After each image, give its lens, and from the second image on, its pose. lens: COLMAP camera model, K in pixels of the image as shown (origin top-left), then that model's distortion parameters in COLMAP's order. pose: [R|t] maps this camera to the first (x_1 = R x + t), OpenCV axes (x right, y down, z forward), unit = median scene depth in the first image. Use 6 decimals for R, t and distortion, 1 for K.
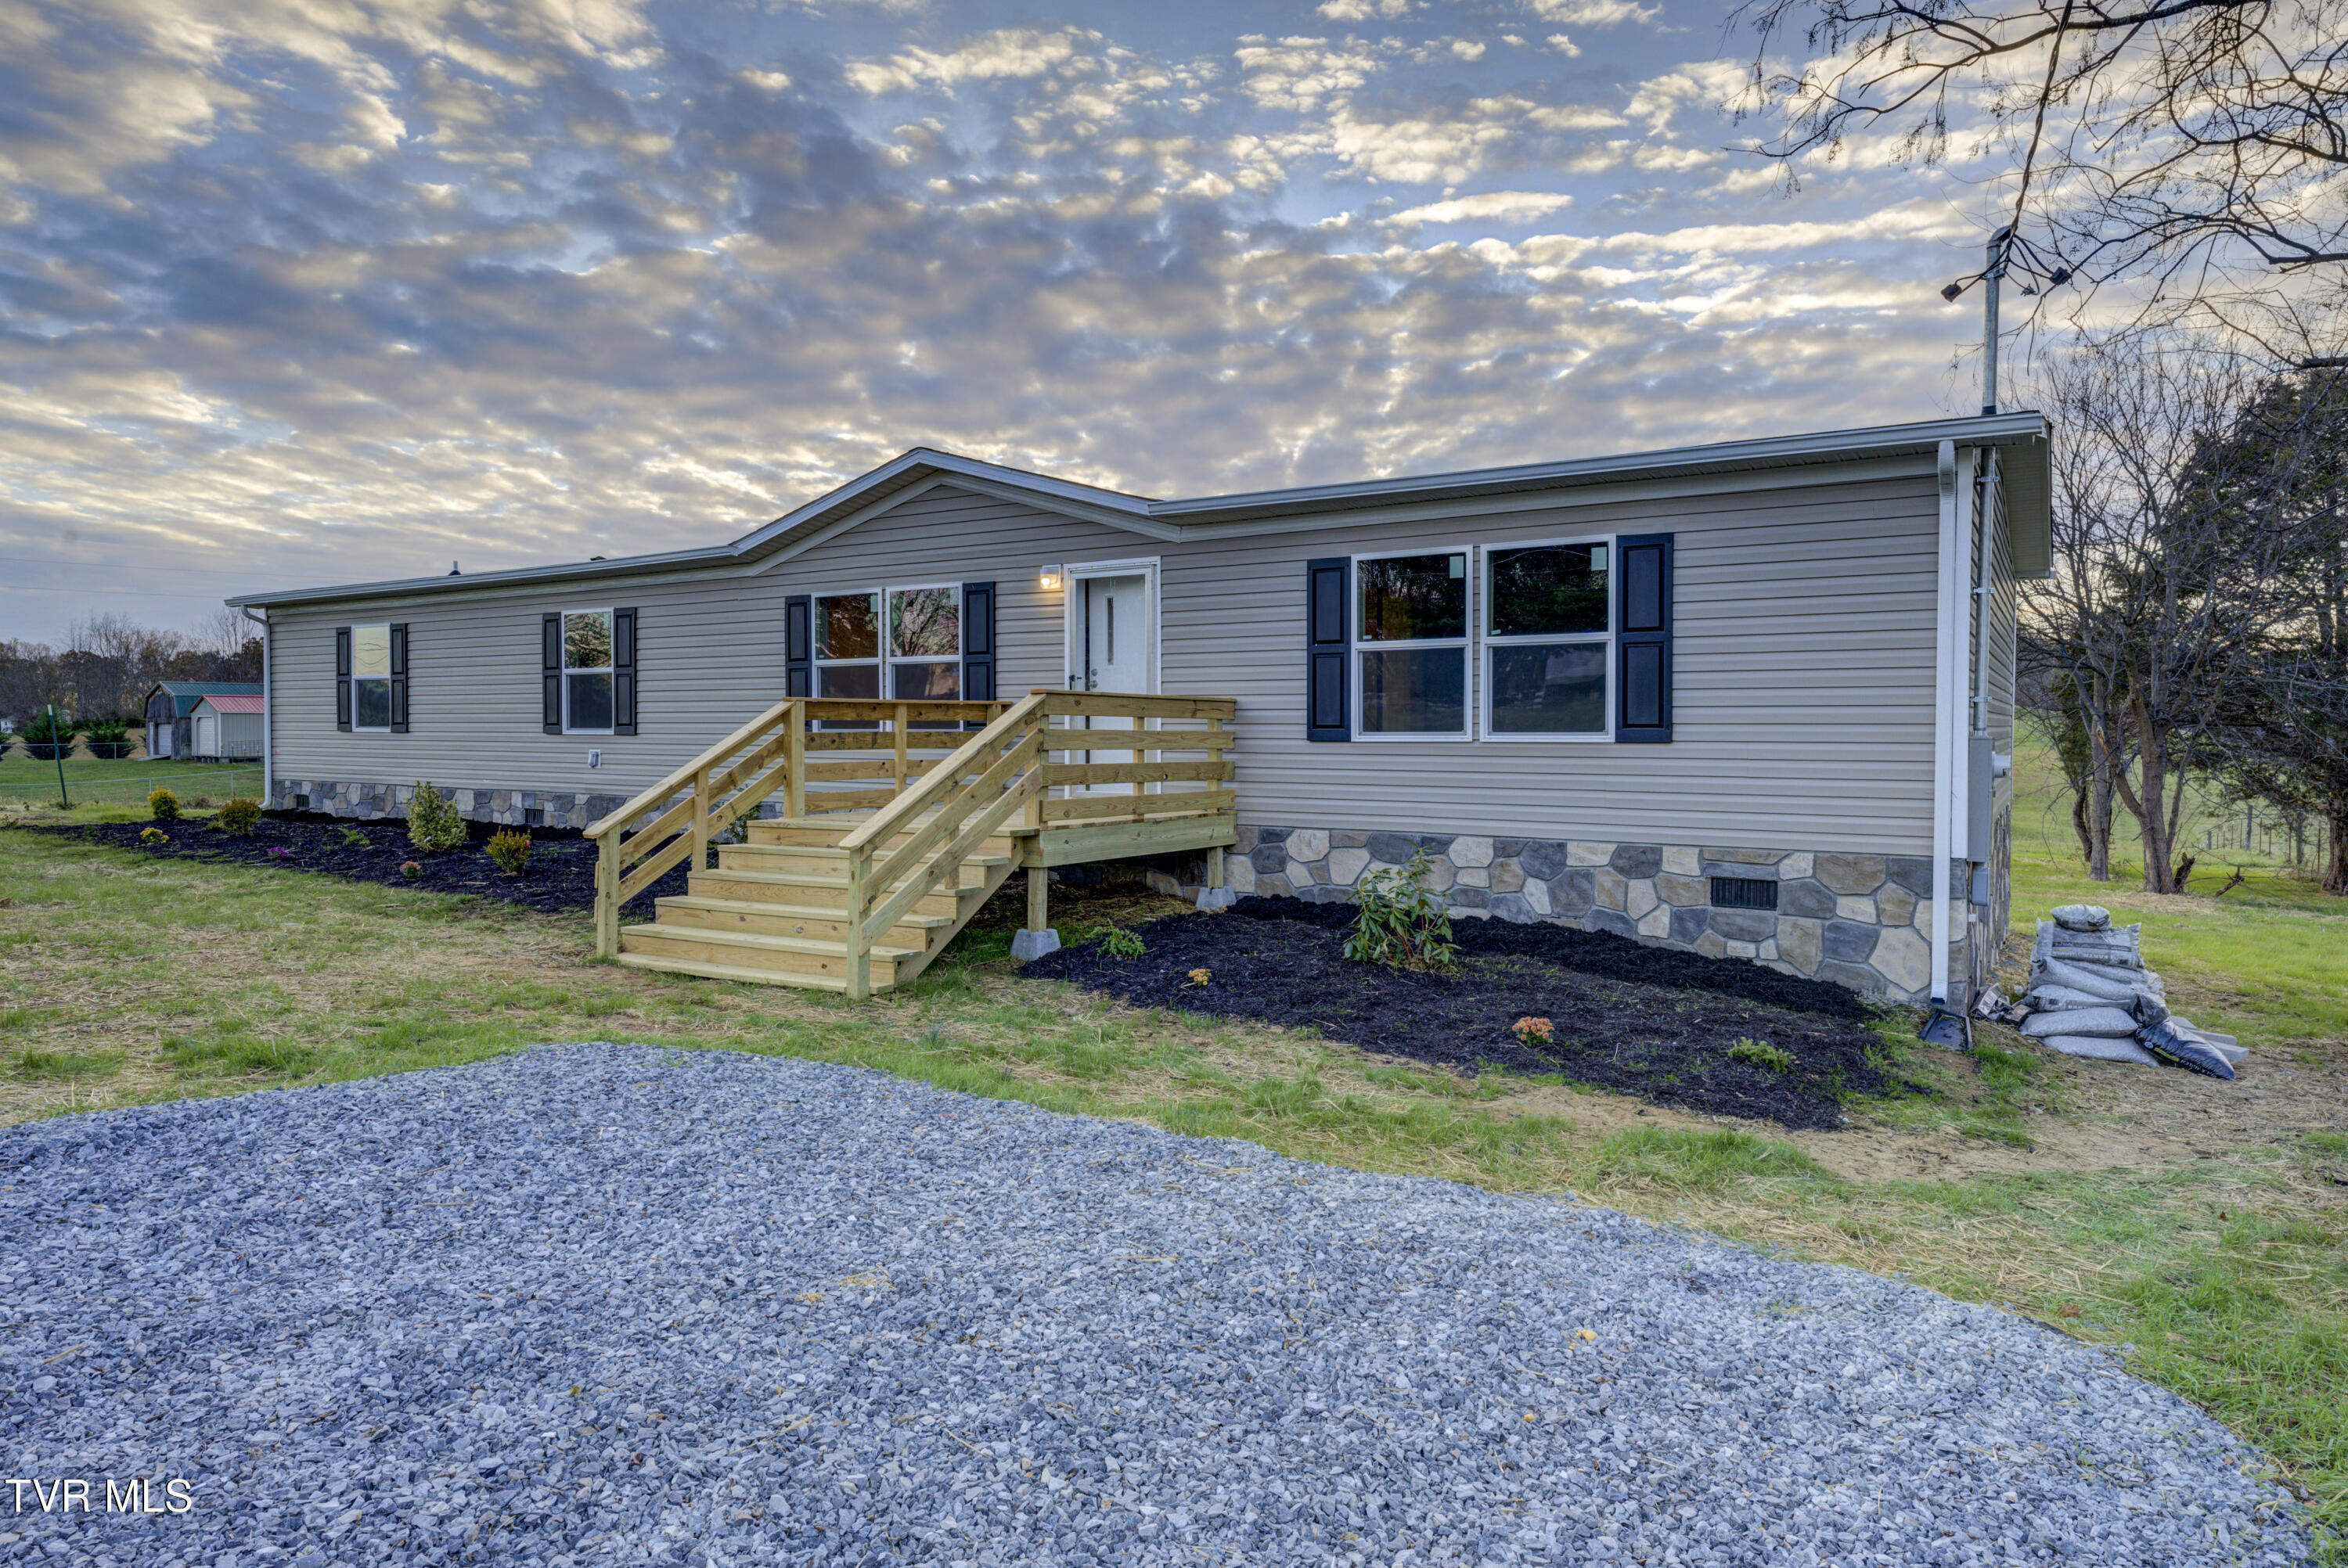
lens RADIAL K [[1408.4, 0, 1175.1], [0, 1408.4, 775.4], [0, 0, 1]] dist [0.046438, 0.000765]
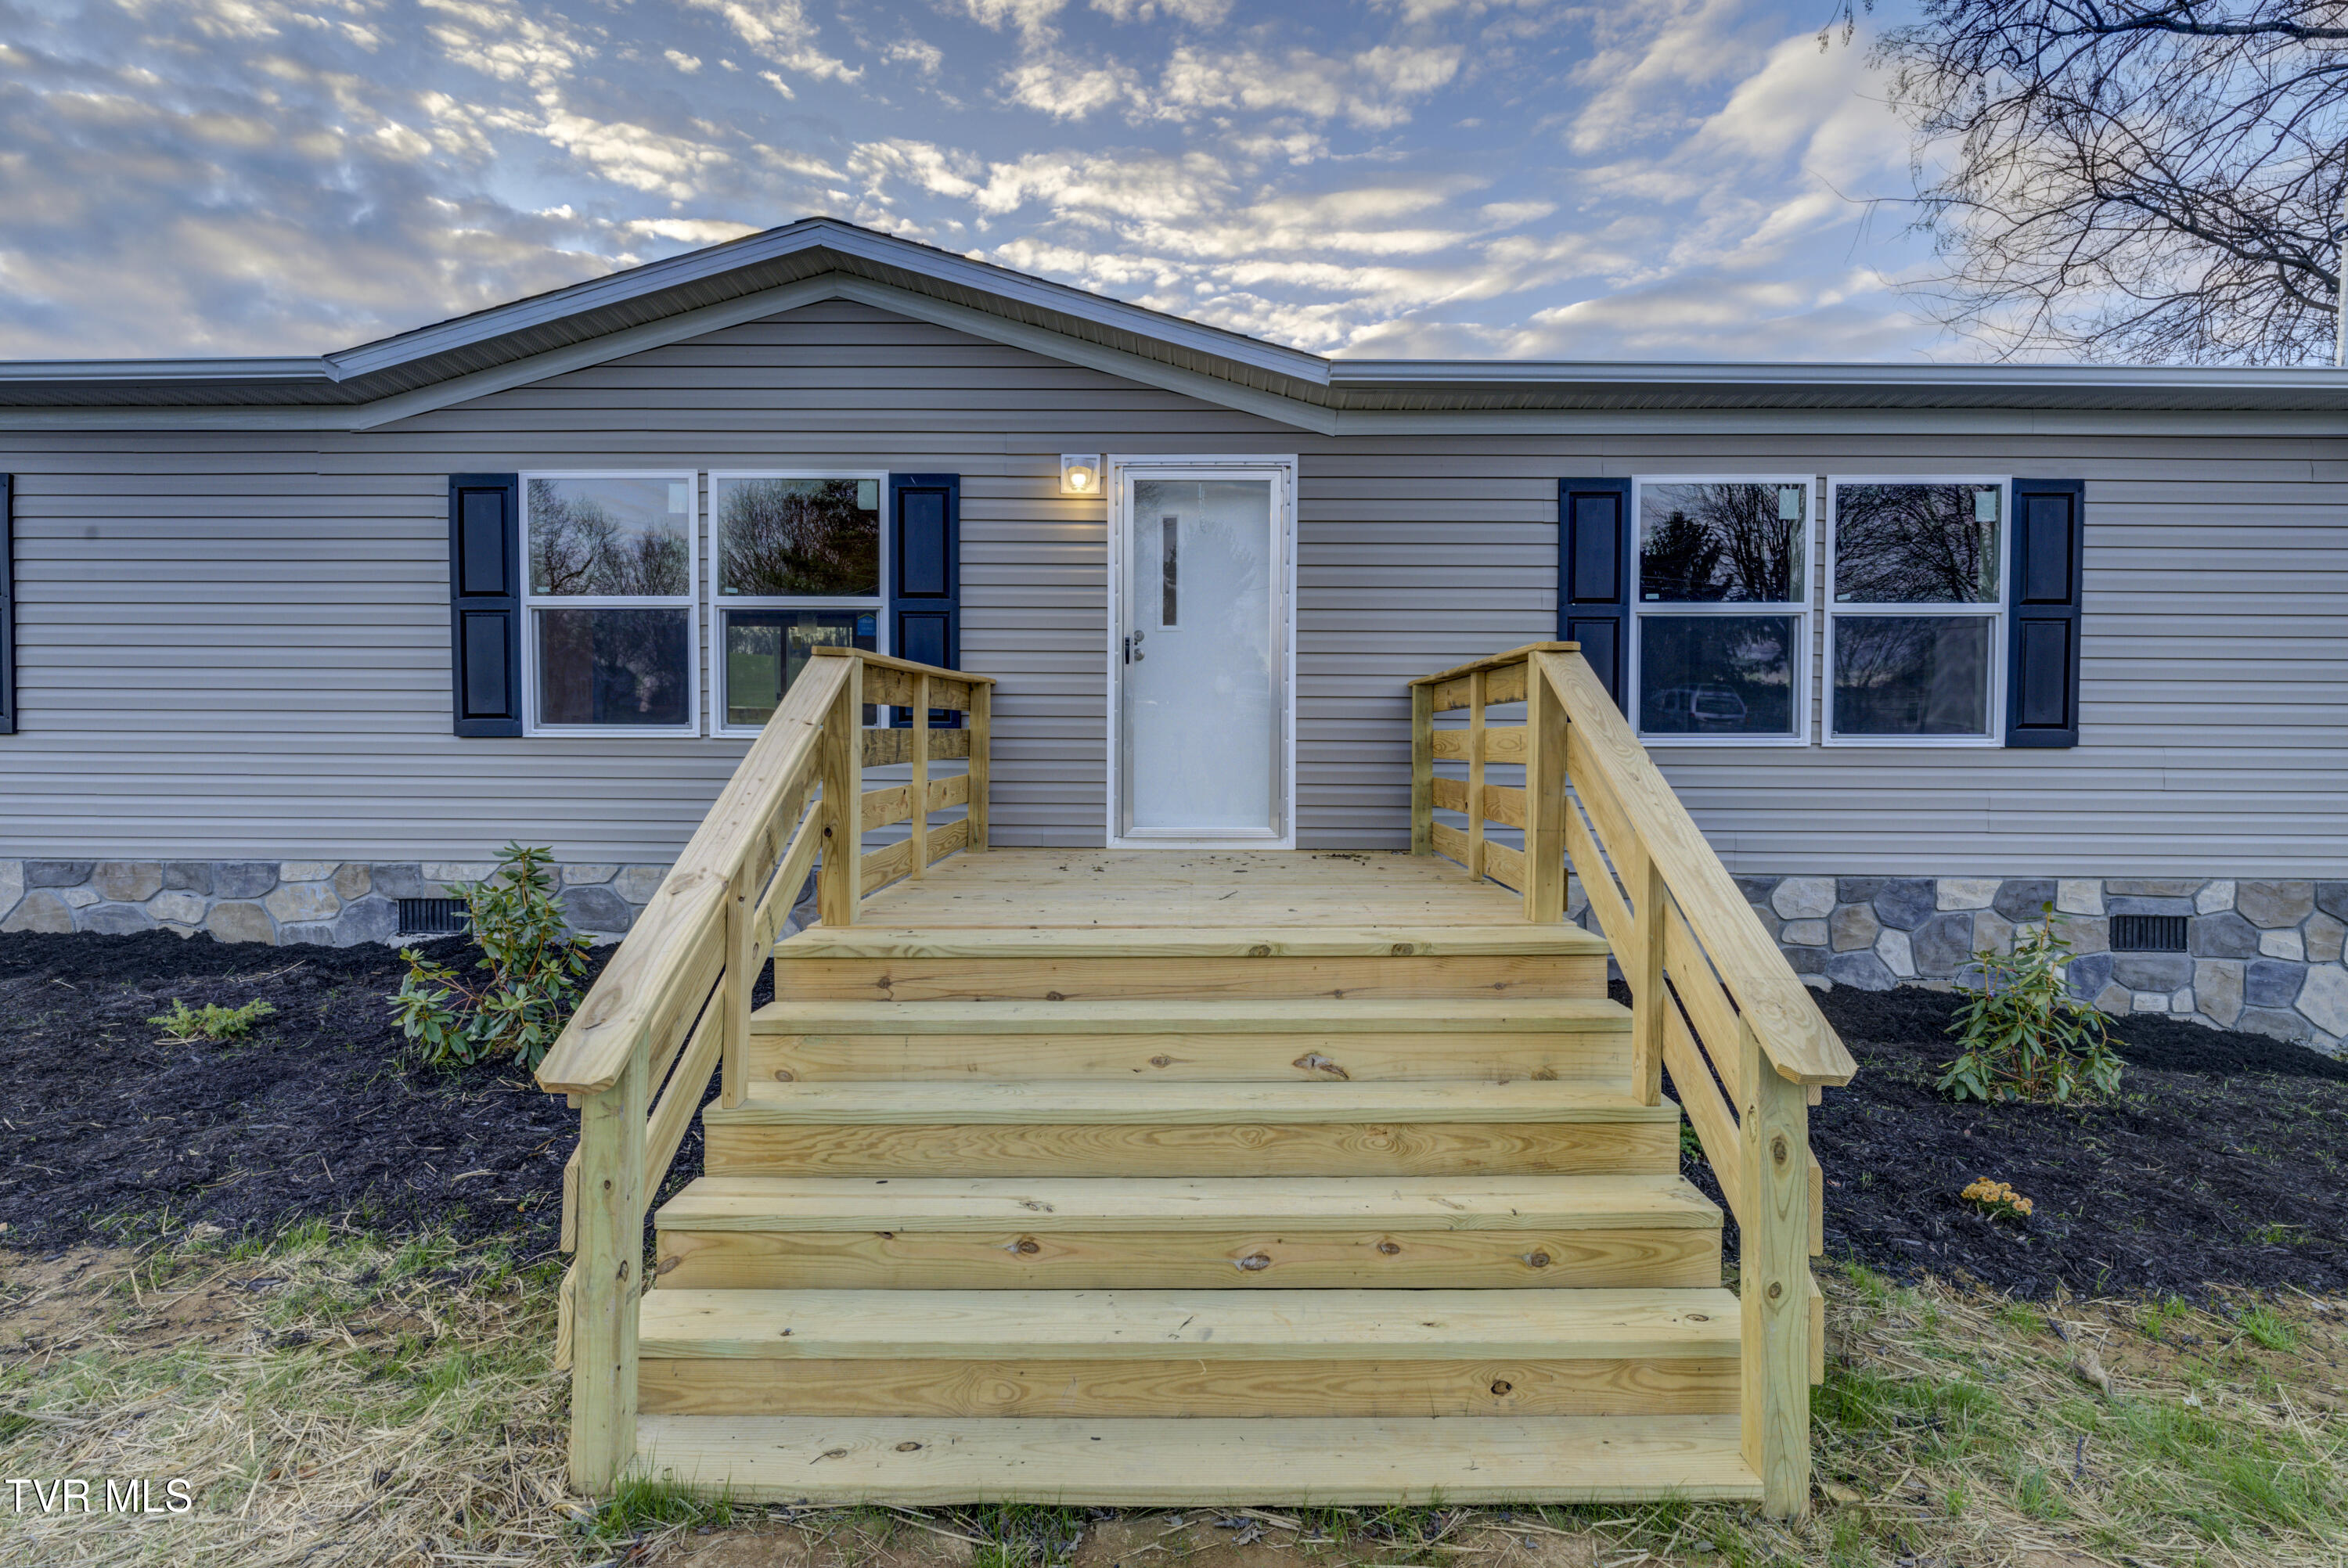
lens RADIAL K [[1219.6, 0, 1182.5], [0, 1219.6, 810.8], [0, 0, 1]] dist [0.003002, -0.000939]
pose [[0.843554, -0.009980, 0.536952, -0.404778], [0.012755, 0.999918, -0.001454, 0.006265], [-0.536893, 0.008075, 0.843612, 0.649874]]
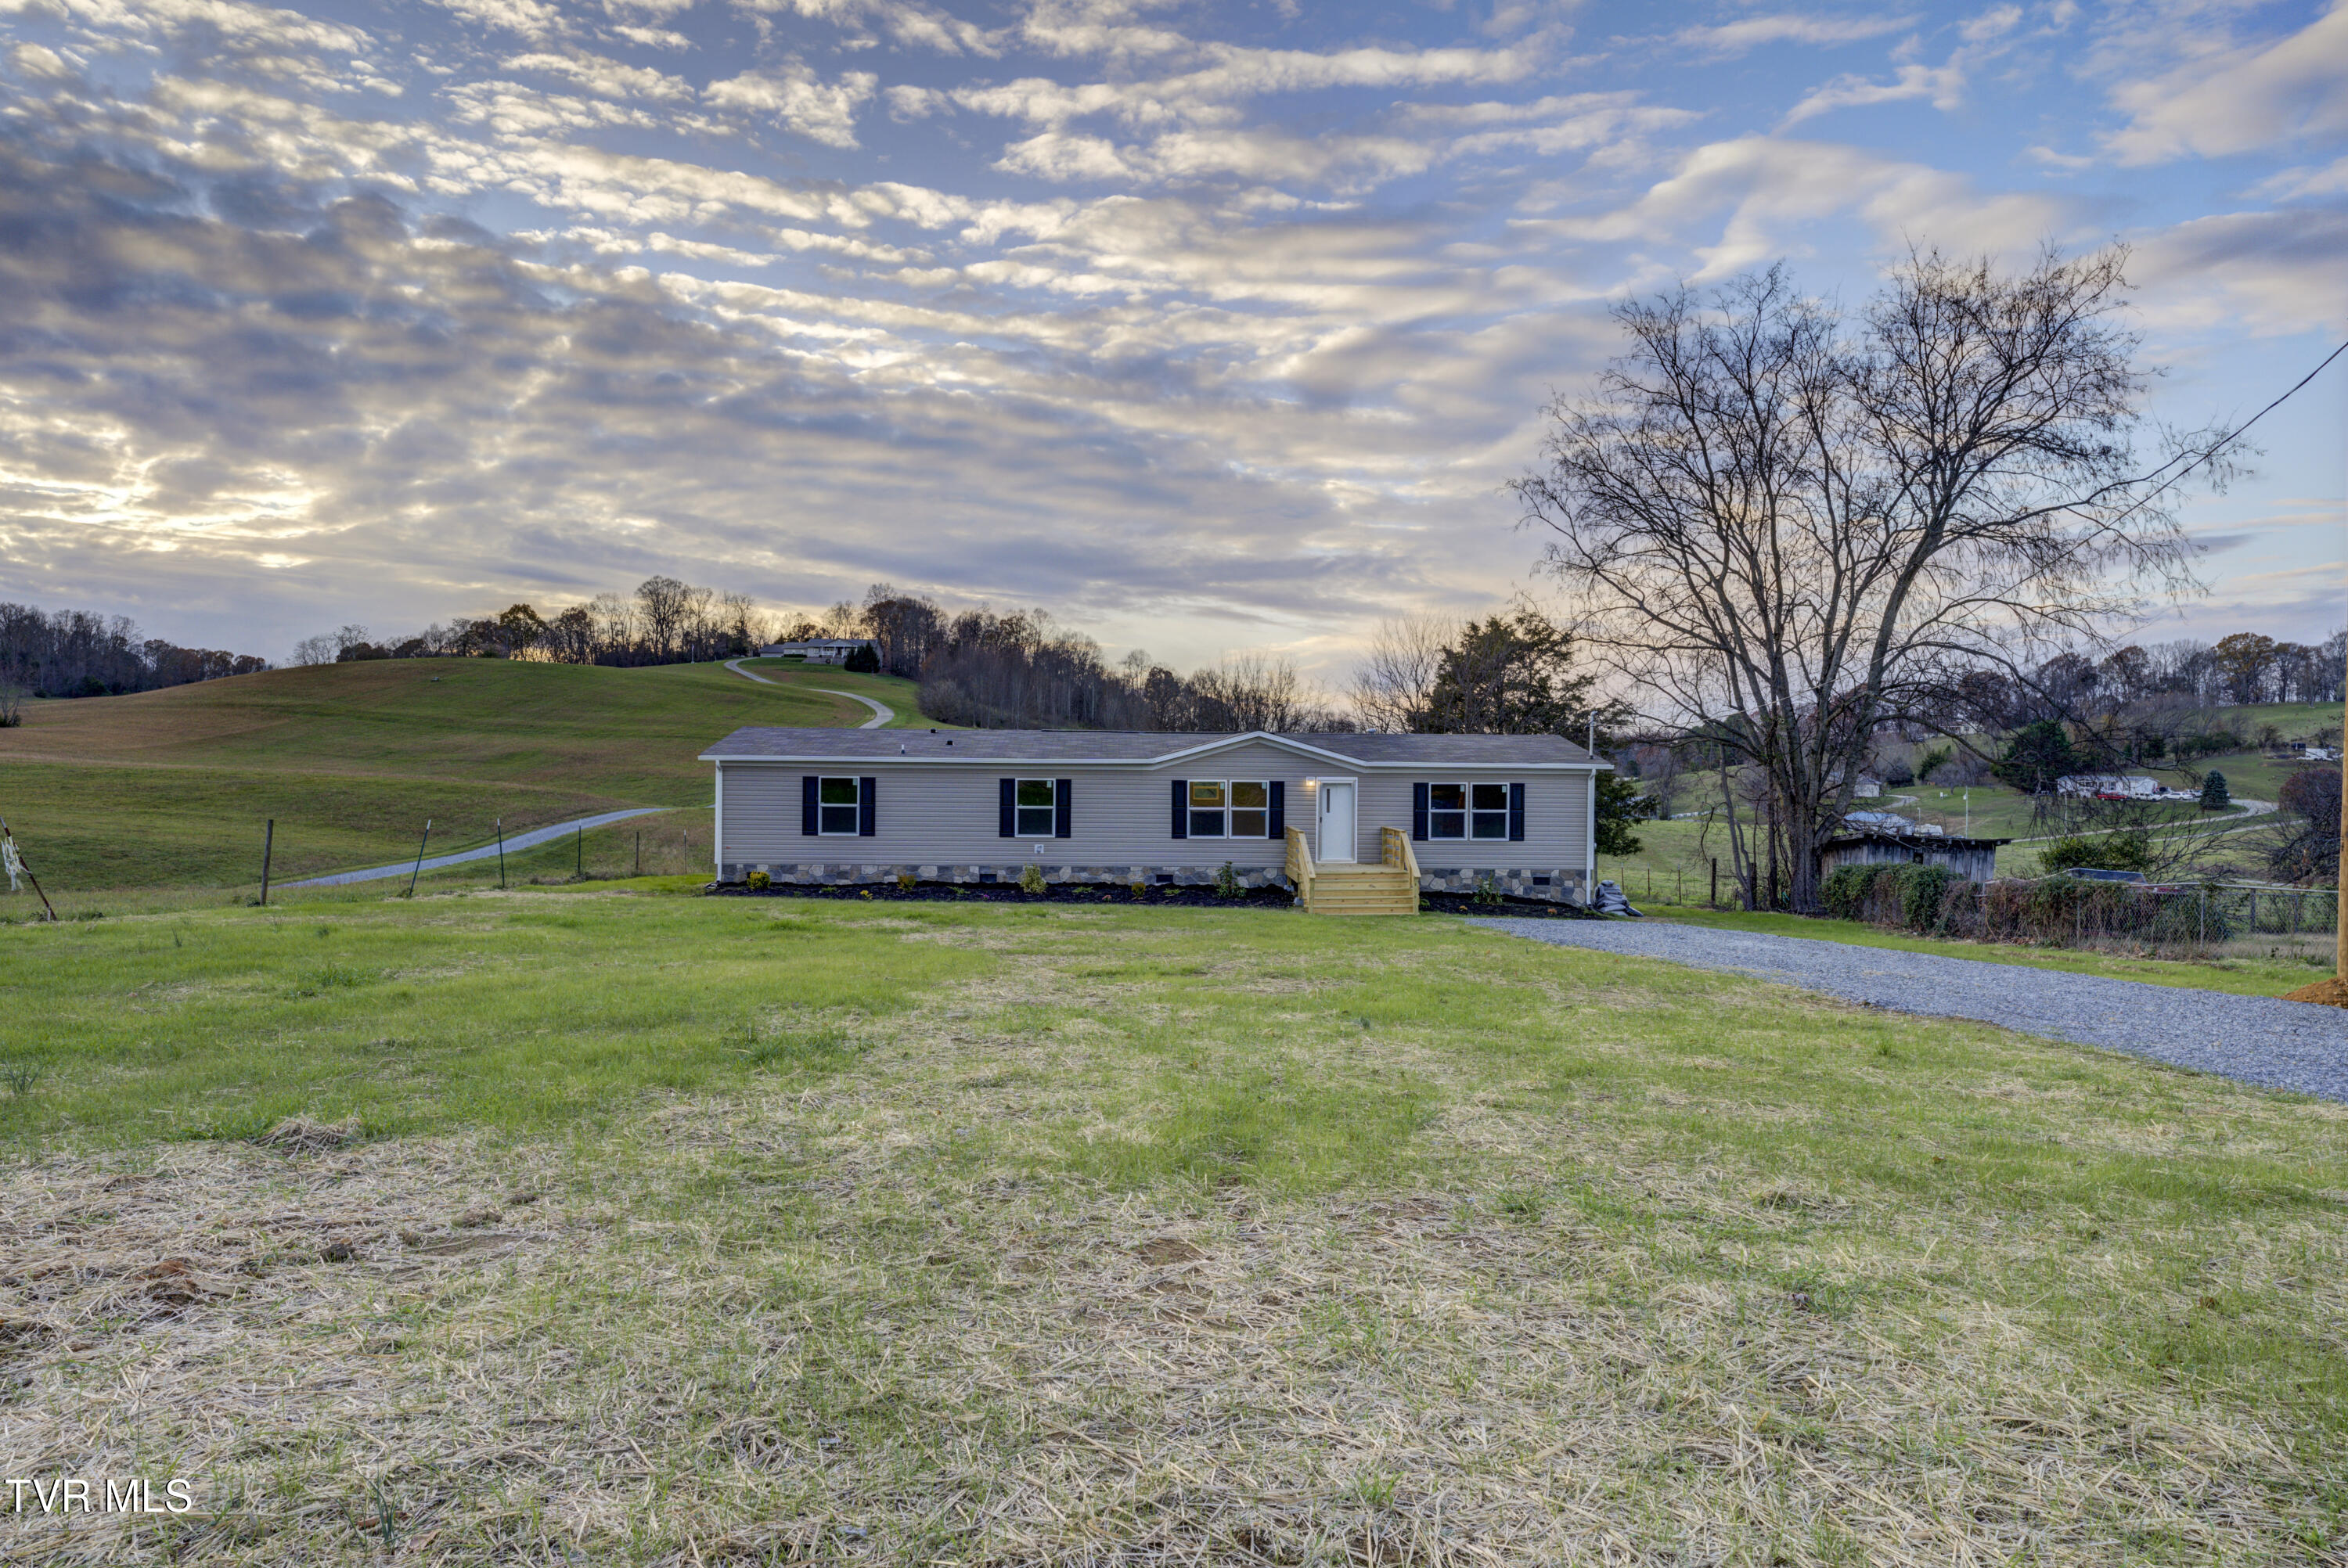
lens RADIAL K [[1611.4, 0, 1171.5], [0, 1611.4, 784.0], [0, 0, 1]] dist [0.047388, 0.007169]
pose [[0.806068, -0.004679, 0.591804, -2.652630], [0.012396, 0.999883, -0.008979, -0.133953], [-0.591692, 0.014574, 0.806032, -1.694405]]
